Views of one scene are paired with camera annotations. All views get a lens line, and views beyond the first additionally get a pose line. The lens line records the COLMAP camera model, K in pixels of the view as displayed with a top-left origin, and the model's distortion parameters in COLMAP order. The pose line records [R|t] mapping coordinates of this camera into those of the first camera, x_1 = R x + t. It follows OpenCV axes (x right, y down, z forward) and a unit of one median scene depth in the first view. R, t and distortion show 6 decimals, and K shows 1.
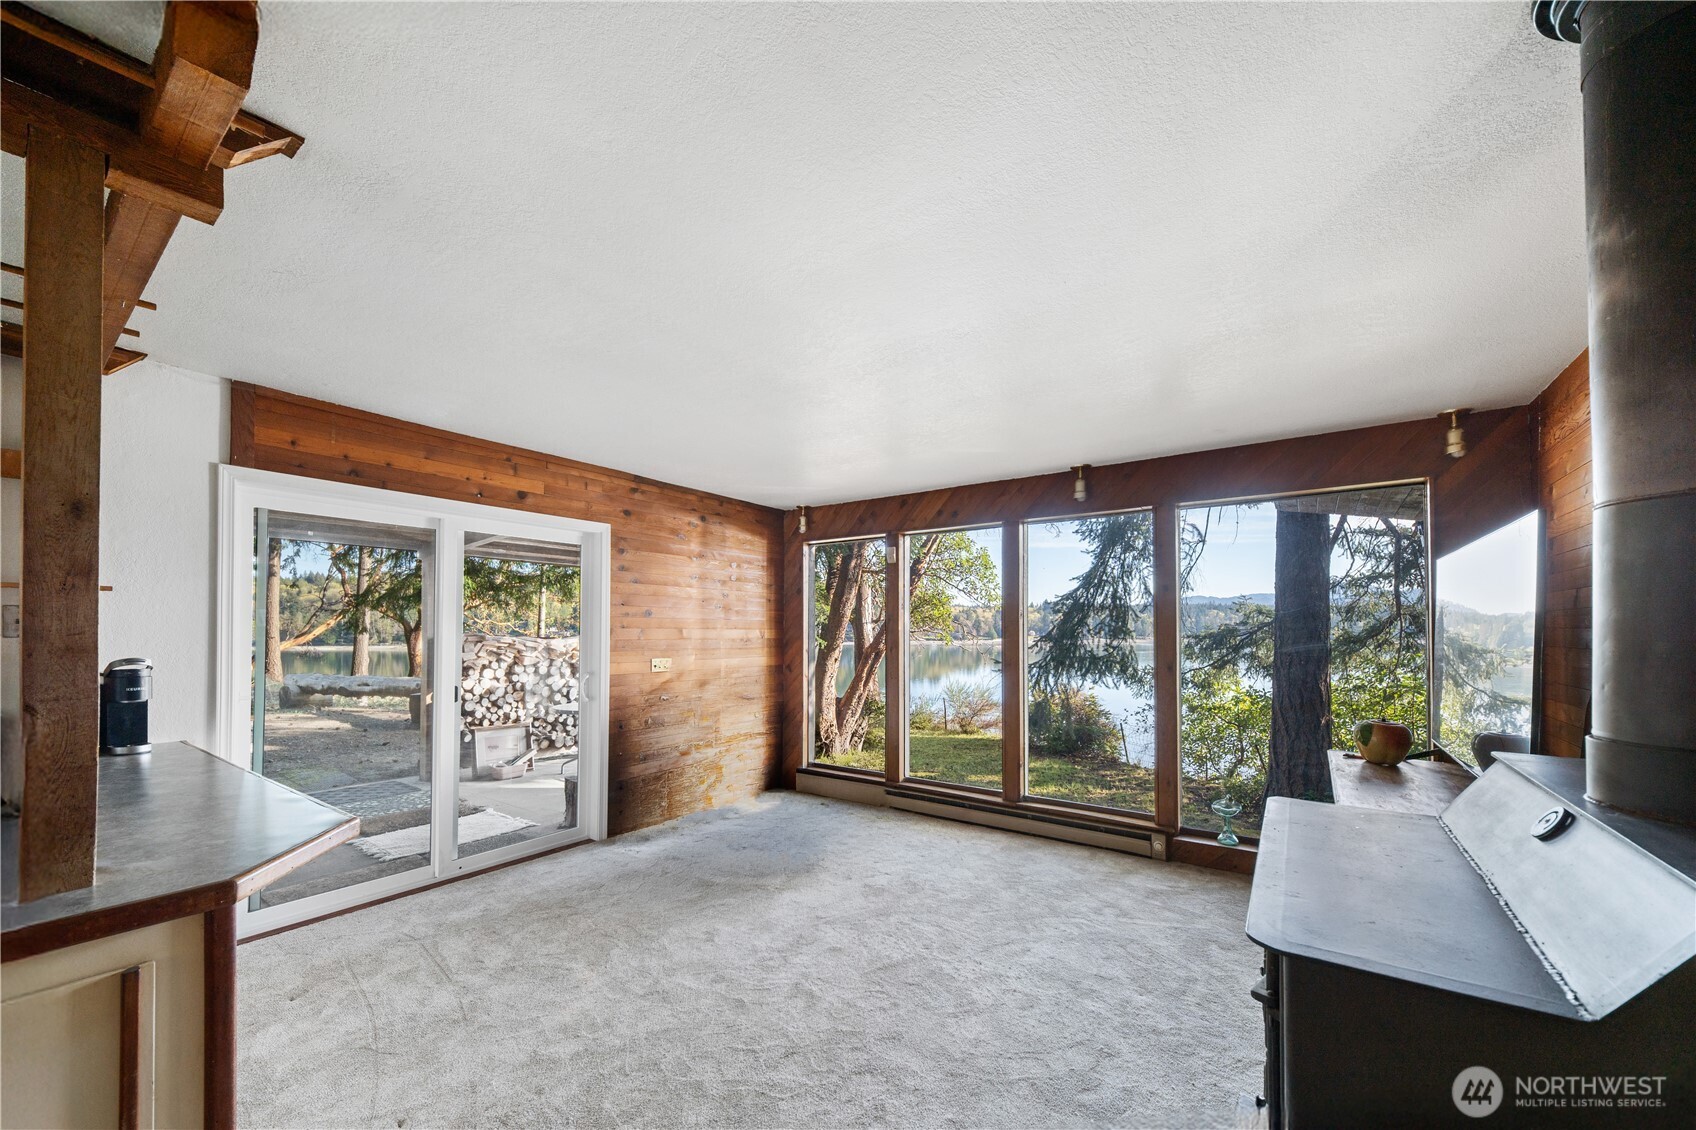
lens RADIAL K [[629.9, 0, 830.6], [0, 629.9, 628.4], [0, 0, 1]] dist [0.001993, -0.000332]
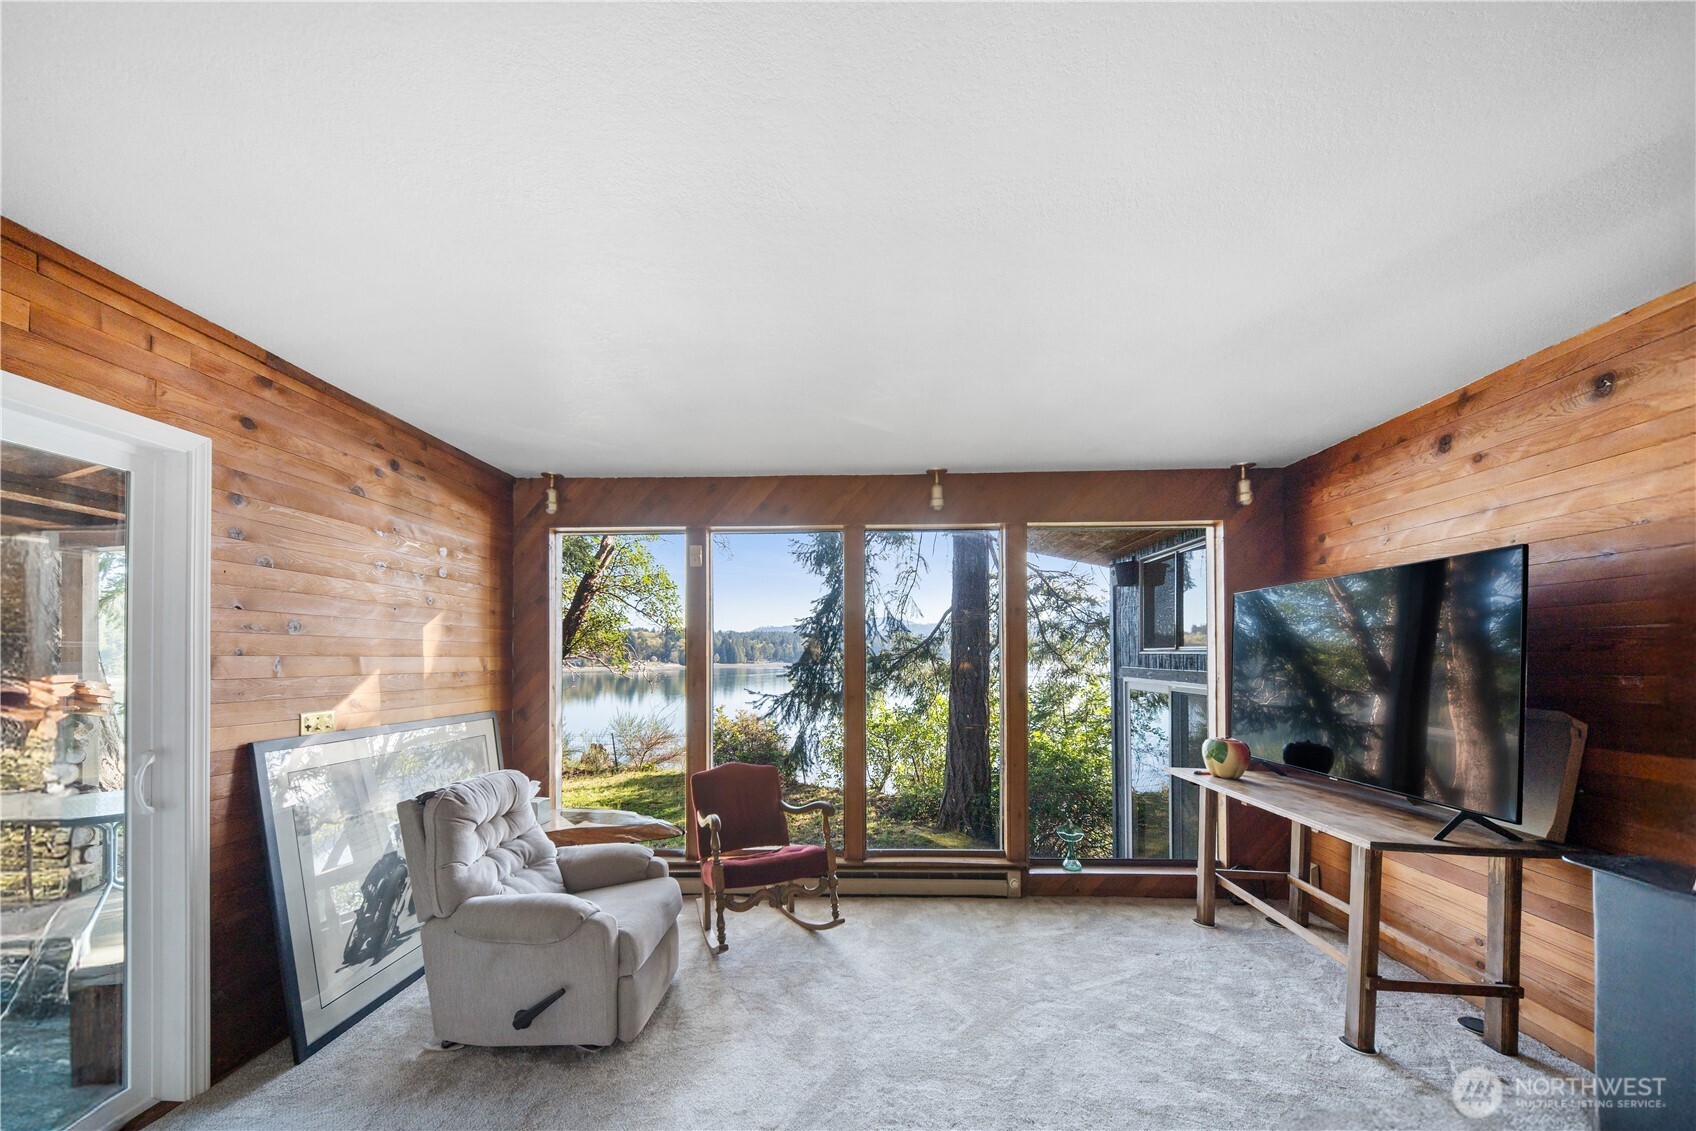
lens RADIAL K [[644.4, 0, 837.9], [0, 644.4, 656.3], [0, 0, 1]] dist [0.008365, -0.006537]
pose [[0.834415, -0.004872, 0.551114, -0.203492], [0.002891, 0.999986, 0.004463, -0.000425], [-0.551128, -0.002131, 0.834418, 0.298110]]
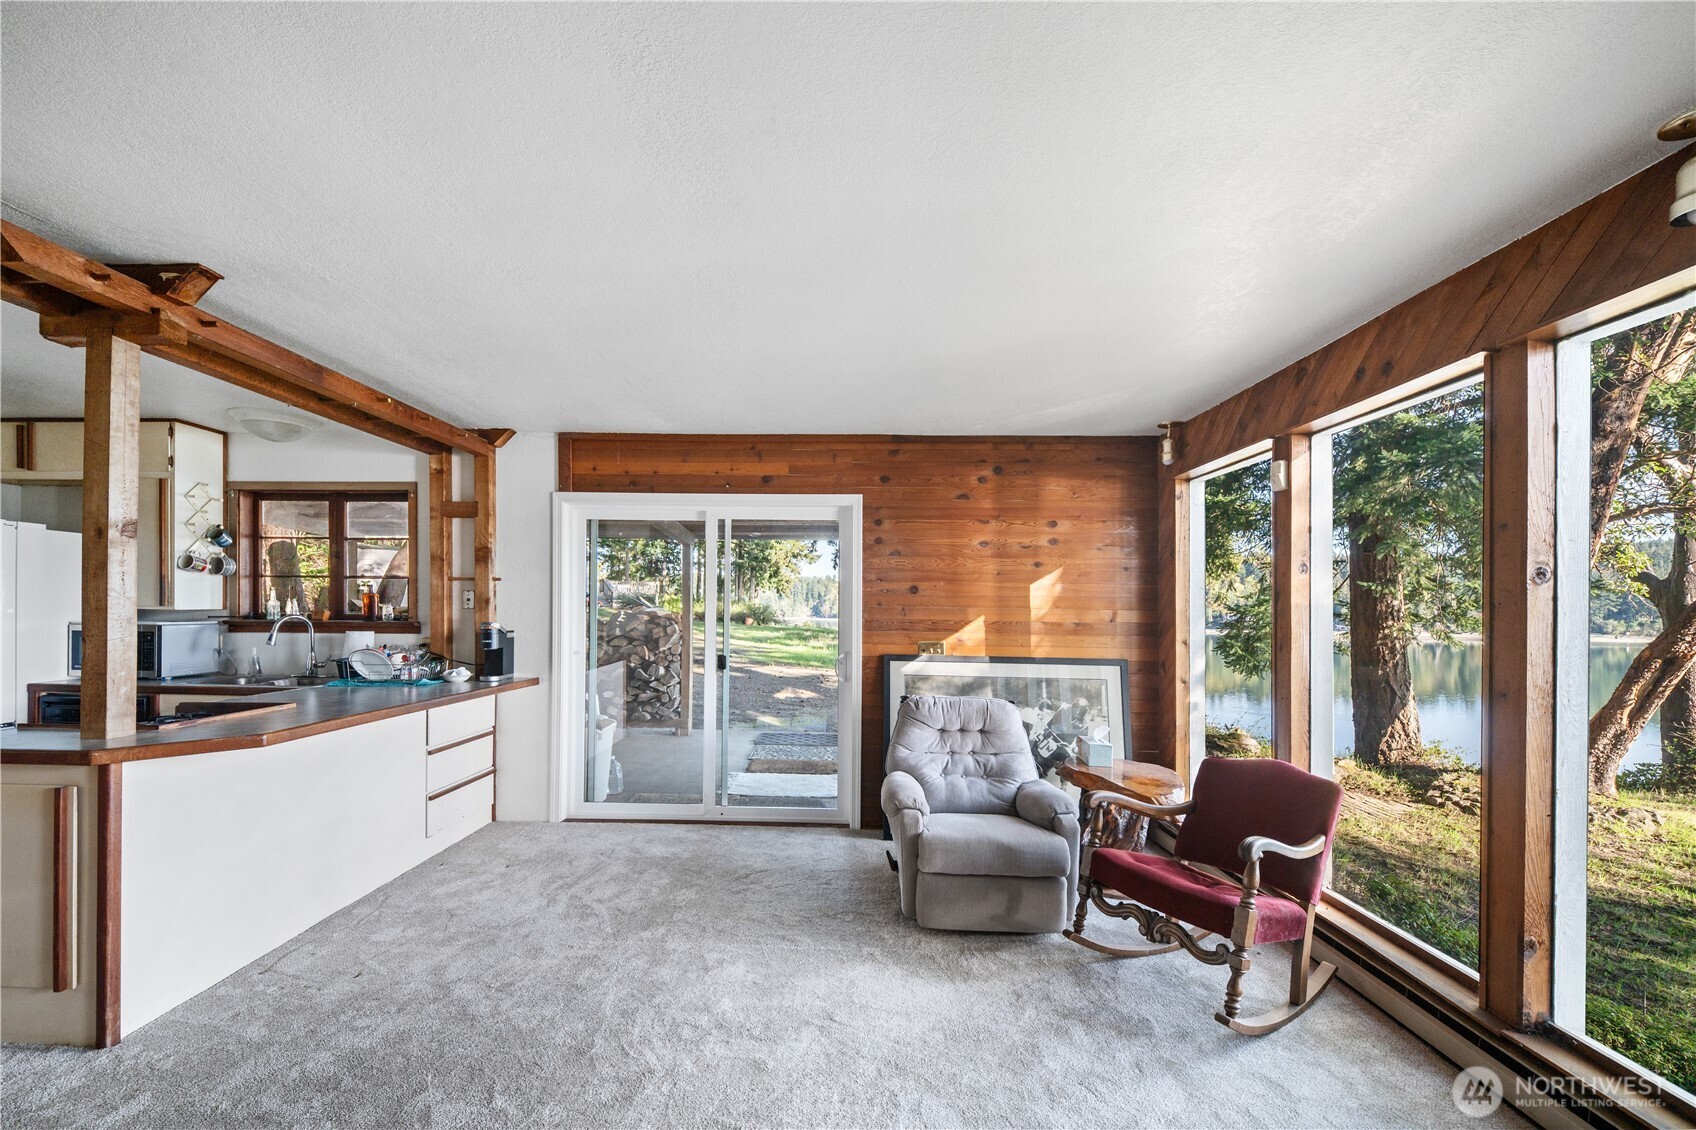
lens RADIAL K [[629.9, 0, 830.6], [0, 629.9, 628.4], [0, 0, 1]] dist [0.001993, -0.000332]
pose [[0.581102, 0.027171, -0.813377, 0.351729], [-0.006758, 0.999569, 0.028563, 0.005572], [0.813803, -0.011101, 0.581035, 0.383802]]
